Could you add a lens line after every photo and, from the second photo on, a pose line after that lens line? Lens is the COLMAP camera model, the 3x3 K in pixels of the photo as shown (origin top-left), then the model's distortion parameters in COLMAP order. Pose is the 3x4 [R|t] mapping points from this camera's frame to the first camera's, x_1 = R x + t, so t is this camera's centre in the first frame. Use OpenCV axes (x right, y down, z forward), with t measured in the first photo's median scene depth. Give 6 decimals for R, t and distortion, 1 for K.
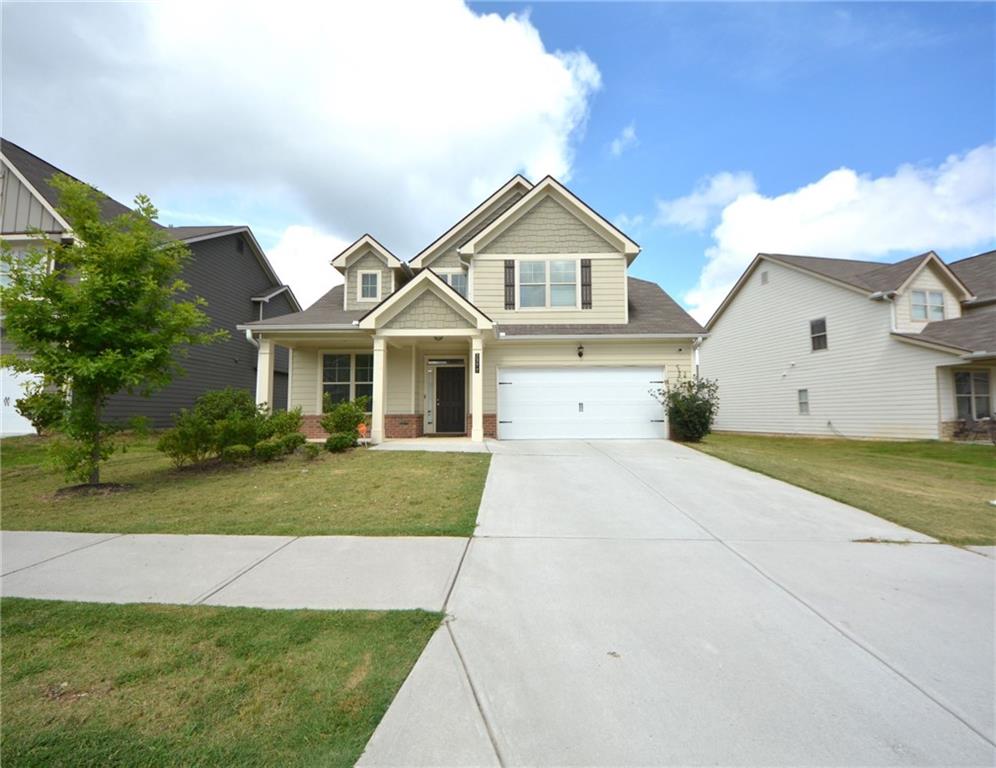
lens RADIAL K [[400.5, 0, 497.4], [0, 400.5, 385.3], [0, 0, 1]] dist [-0.001271, -0.000269]
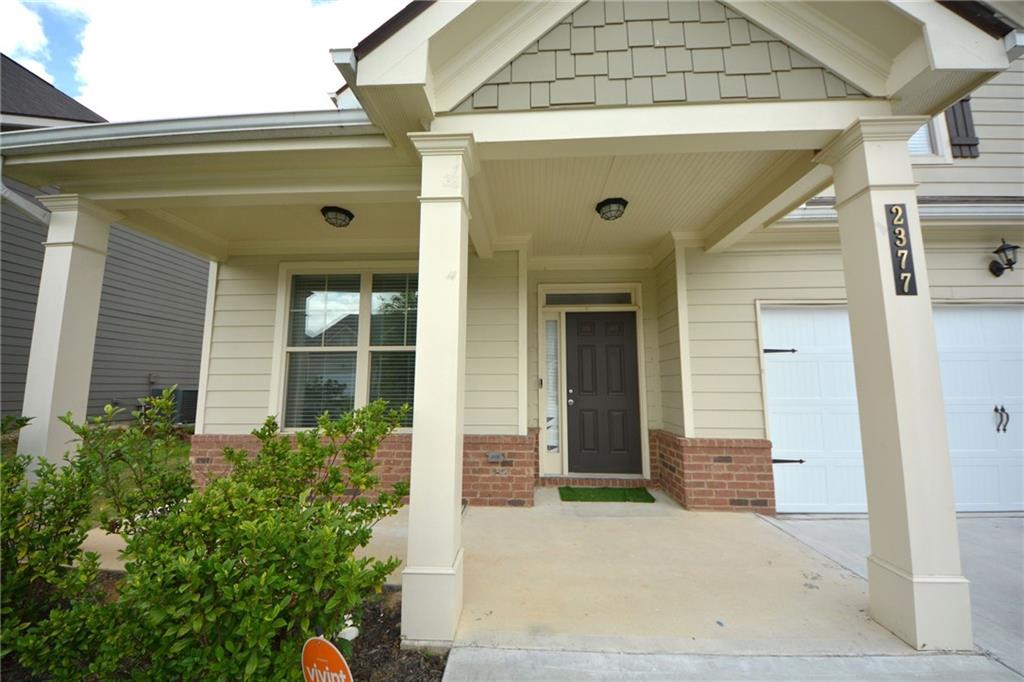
lens RADIAL K [[364.2, 0, 512.4], [0, 364.2, 341.4], [0, 0, 1]] dist [-0.012637, -0.000950]
pose [[0.998585, 0.001138, -0.053168, -0.201829], [-0.003266, 0.999196, -0.039960, 0.000956], [0.053080, 0.040077, 0.997786, 0.662212]]
